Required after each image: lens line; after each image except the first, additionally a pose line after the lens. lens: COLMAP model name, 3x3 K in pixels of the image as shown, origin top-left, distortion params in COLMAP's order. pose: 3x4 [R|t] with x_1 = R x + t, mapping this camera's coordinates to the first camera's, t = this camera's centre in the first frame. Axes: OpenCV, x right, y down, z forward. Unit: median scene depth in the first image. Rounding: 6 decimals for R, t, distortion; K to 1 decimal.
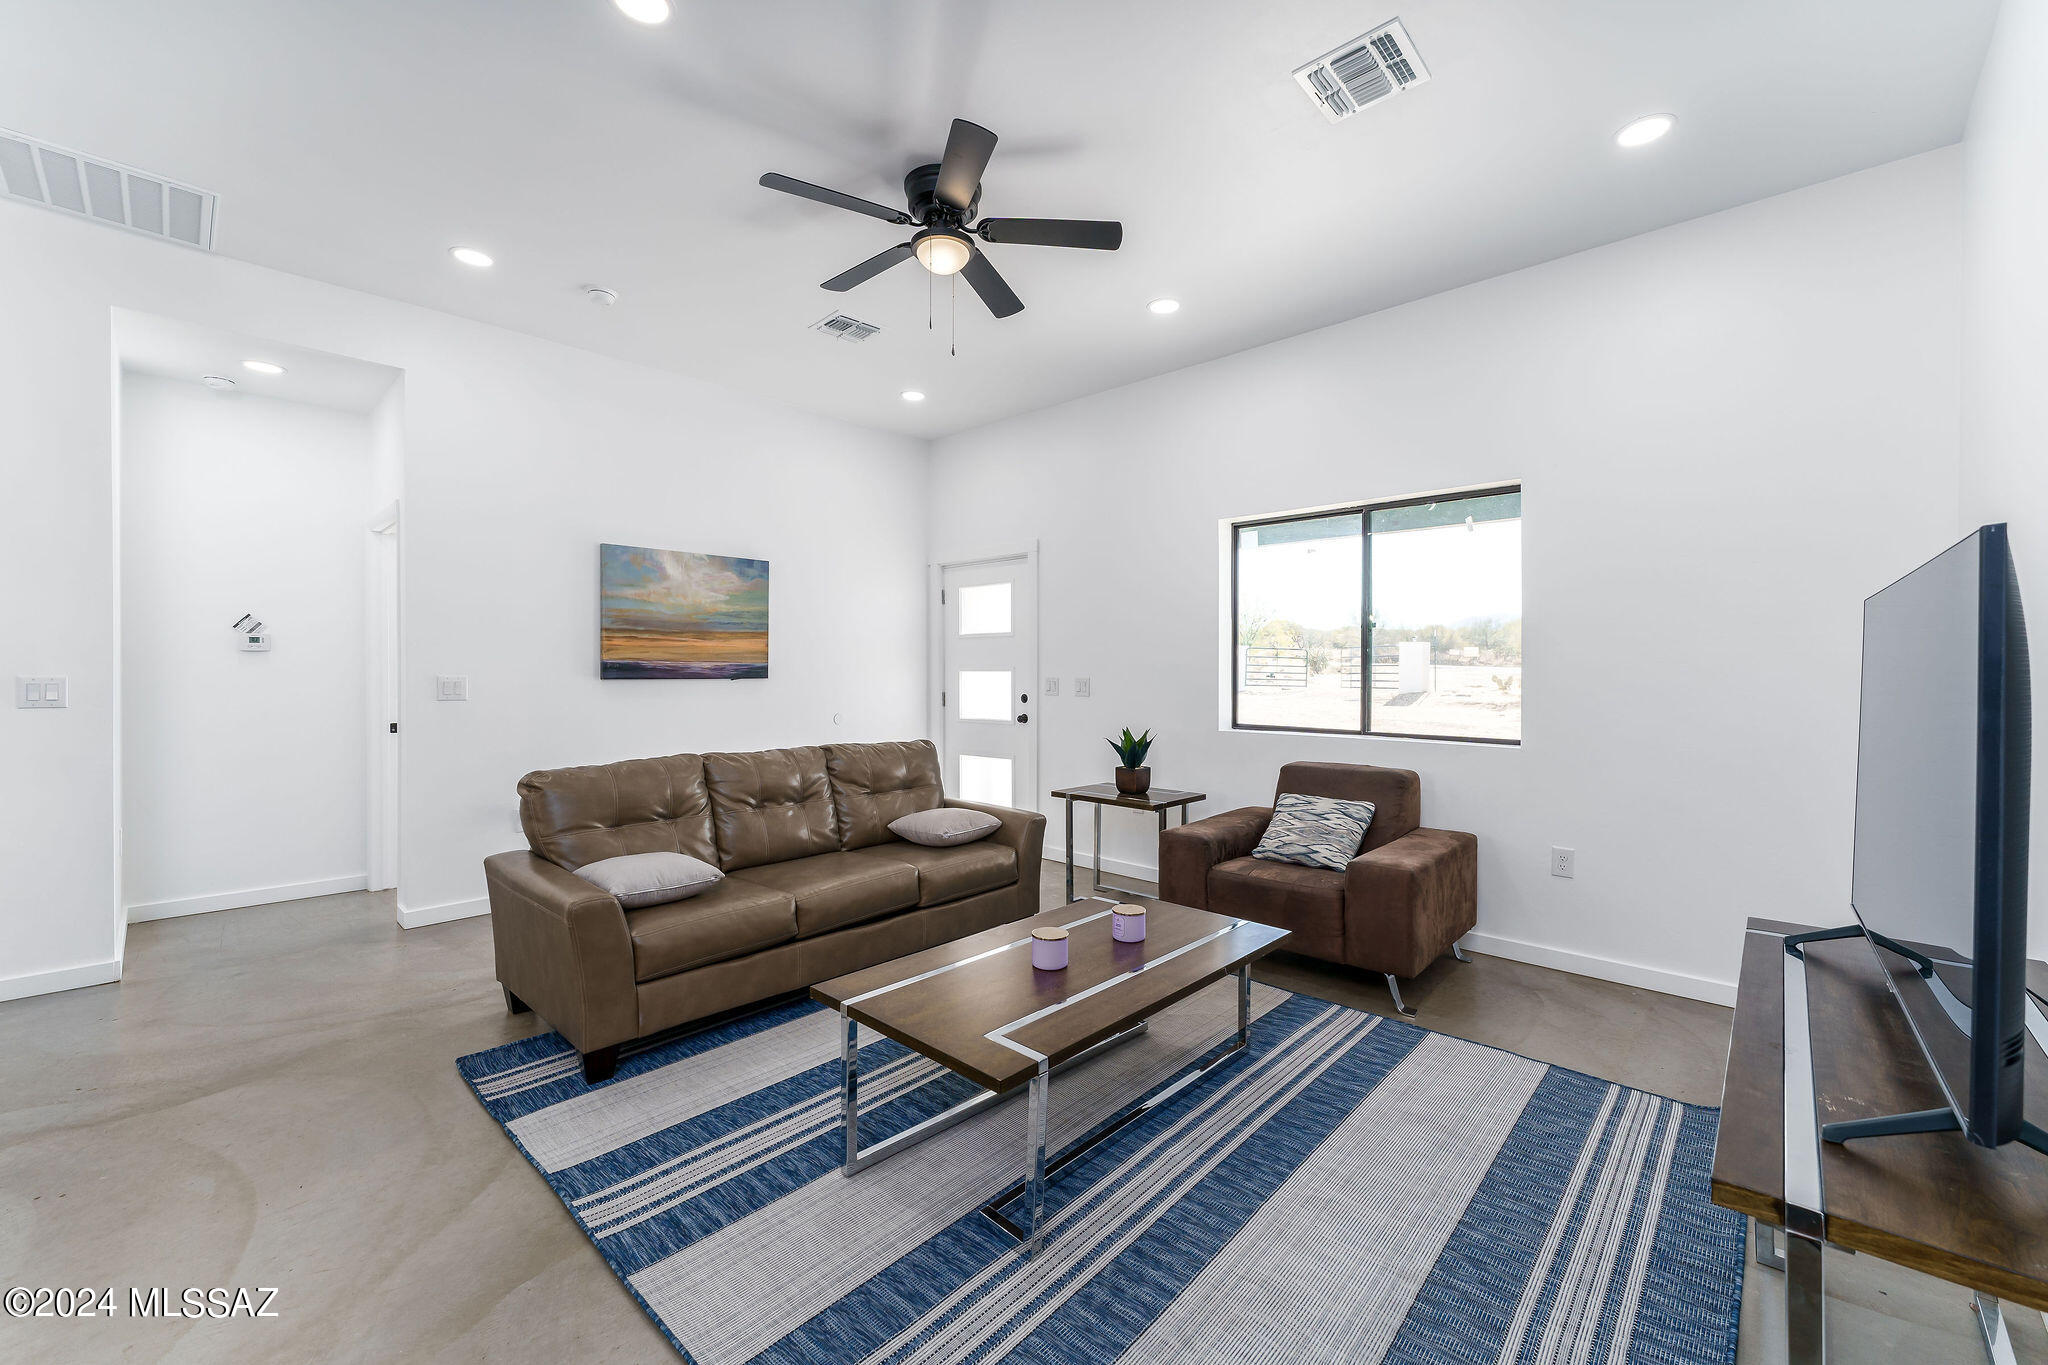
lens RADIAL K [[818.0, 0, 1024.0], [0, 818.0, 682.5], [0, 0, 1]] dist [-0.000807, -0.000219]
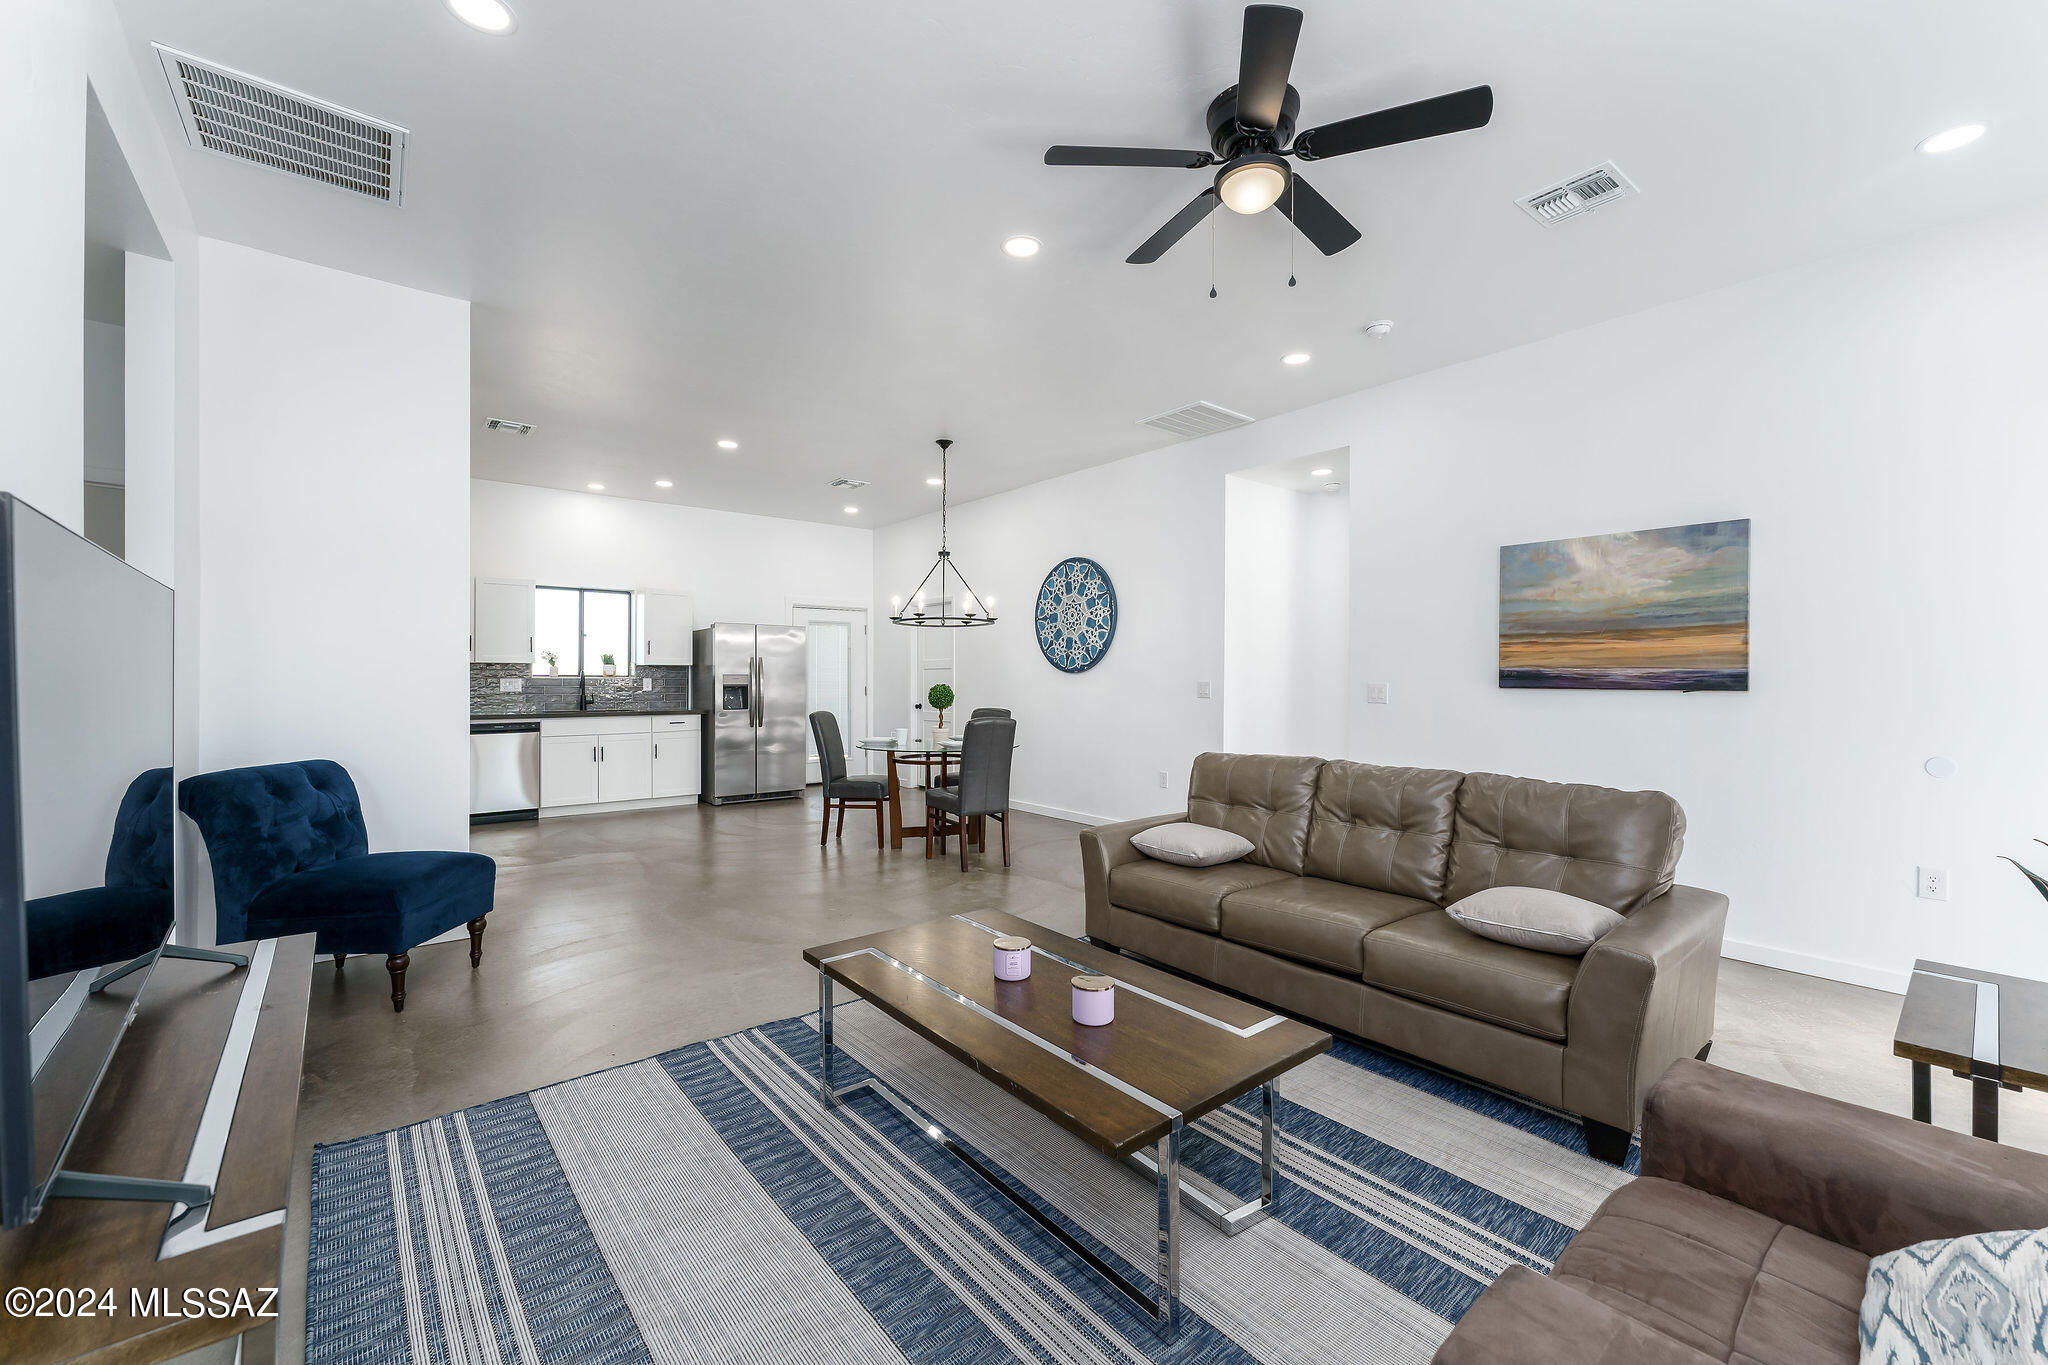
lens RADIAL K [[822.0, 0, 1027.4], [0, 822.0, 666.4], [0, 0, 1]] dist [0.000927, -0.000065]
pose [[-0.128604, -0.015787, -0.991570, 0.527715], [-0.021423, 0.999684, -0.013138, -0.004719], [0.991465, 0.019552, -0.128902, 0.594749]]
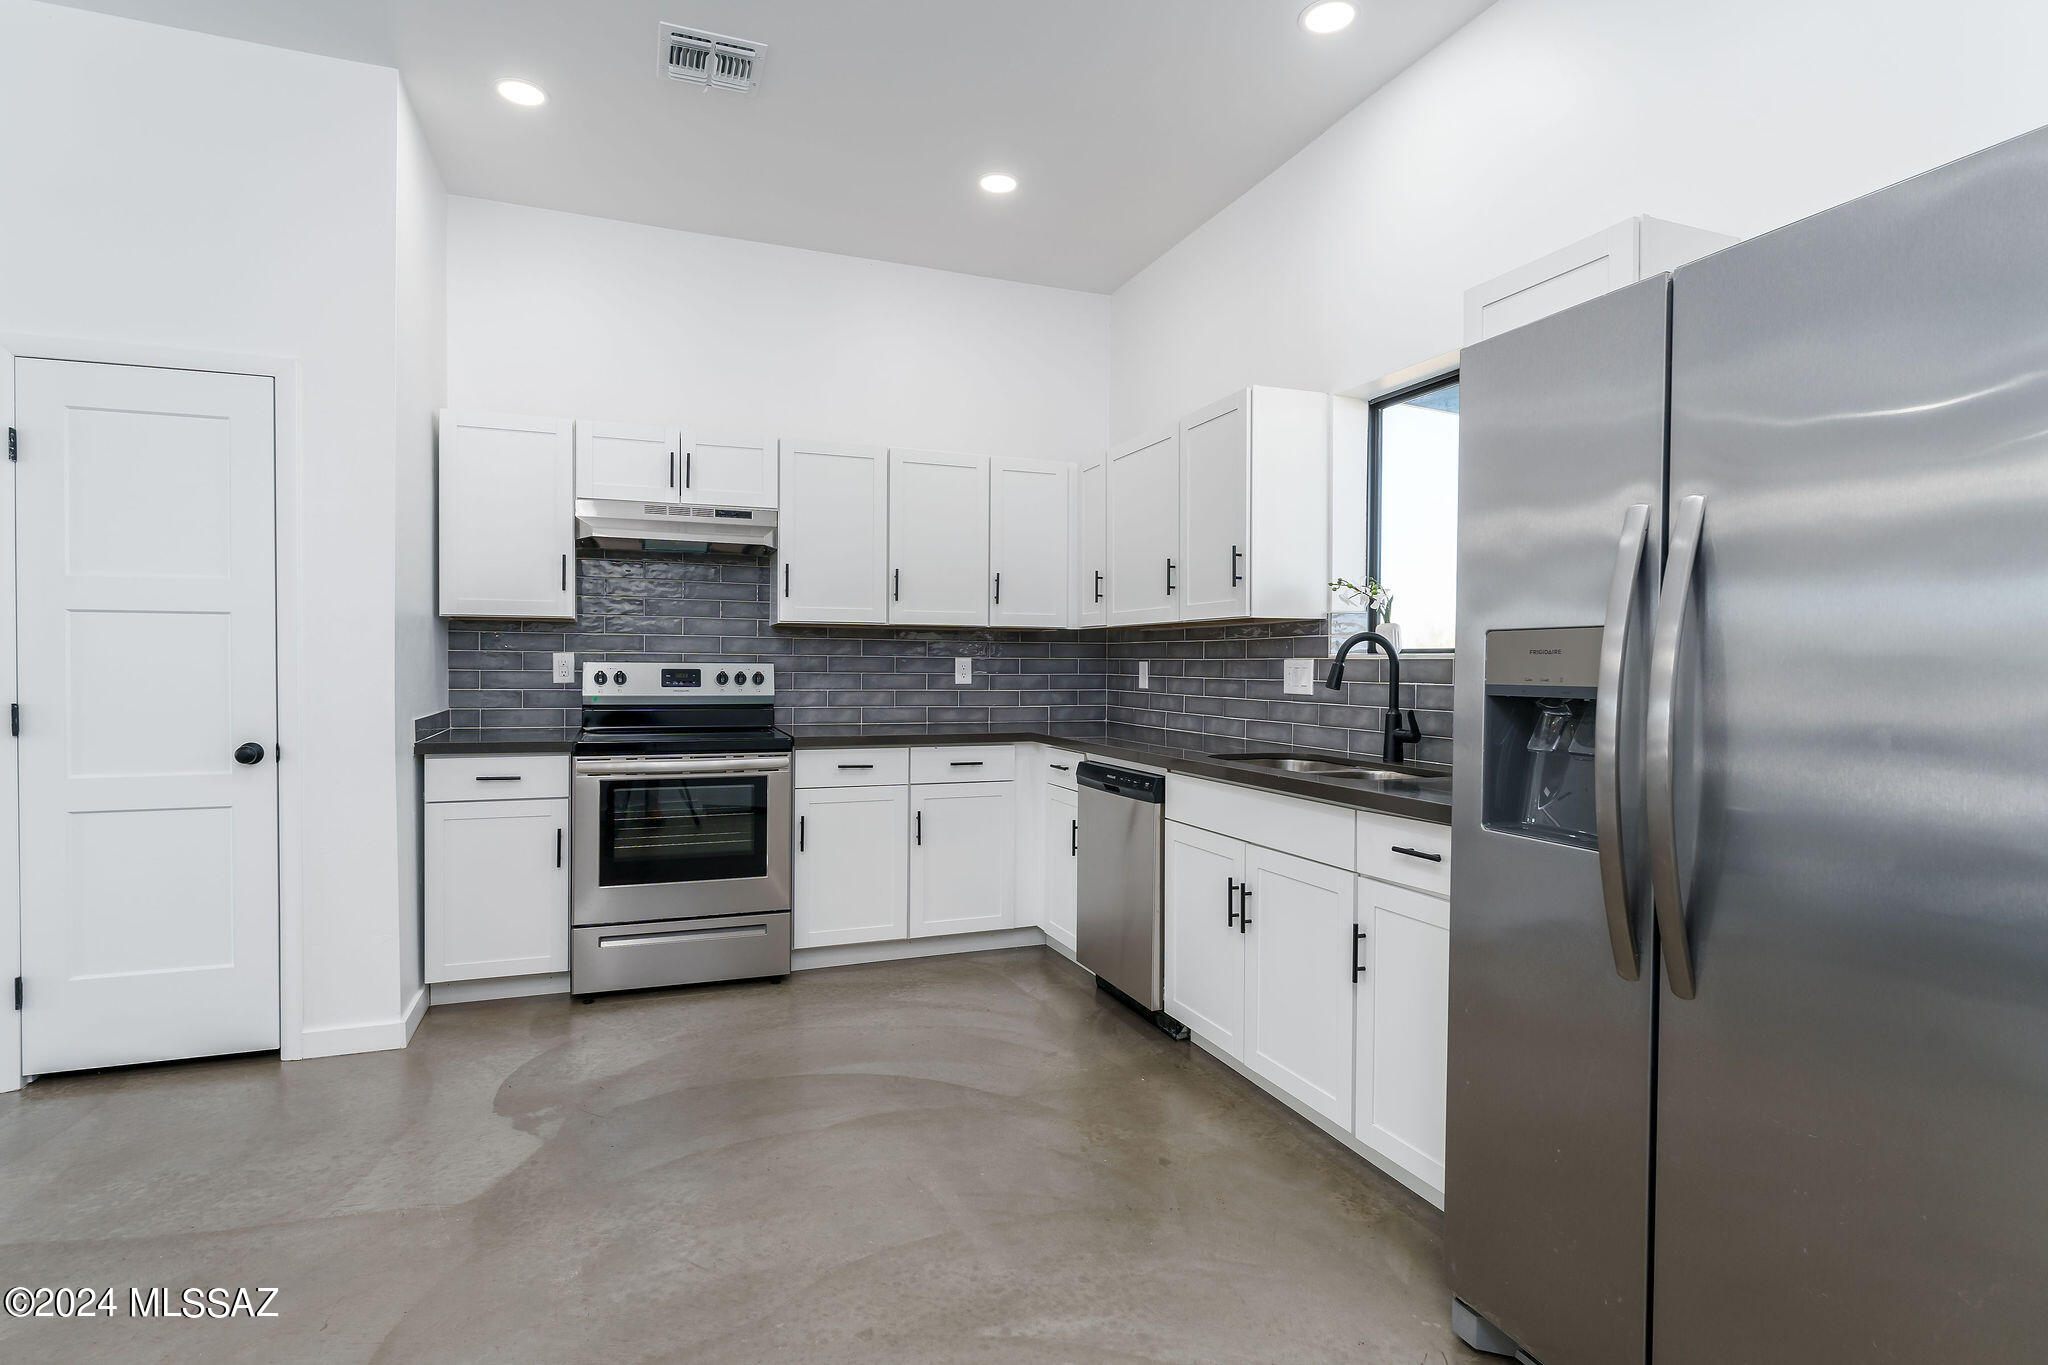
lens RADIAL K [[1028.5, 0, 1000.5], [0, 1028.5, 681.6], [0, 0, 1]] dist [-0.000159, -0.000115]
pose [[-0.902245, -0.012753, 0.431035, -1.157091], [0.000888, 0.999506, 0.031430, 0.012144], [-0.431222, 0.028740, -0.901788, 0.150732]]
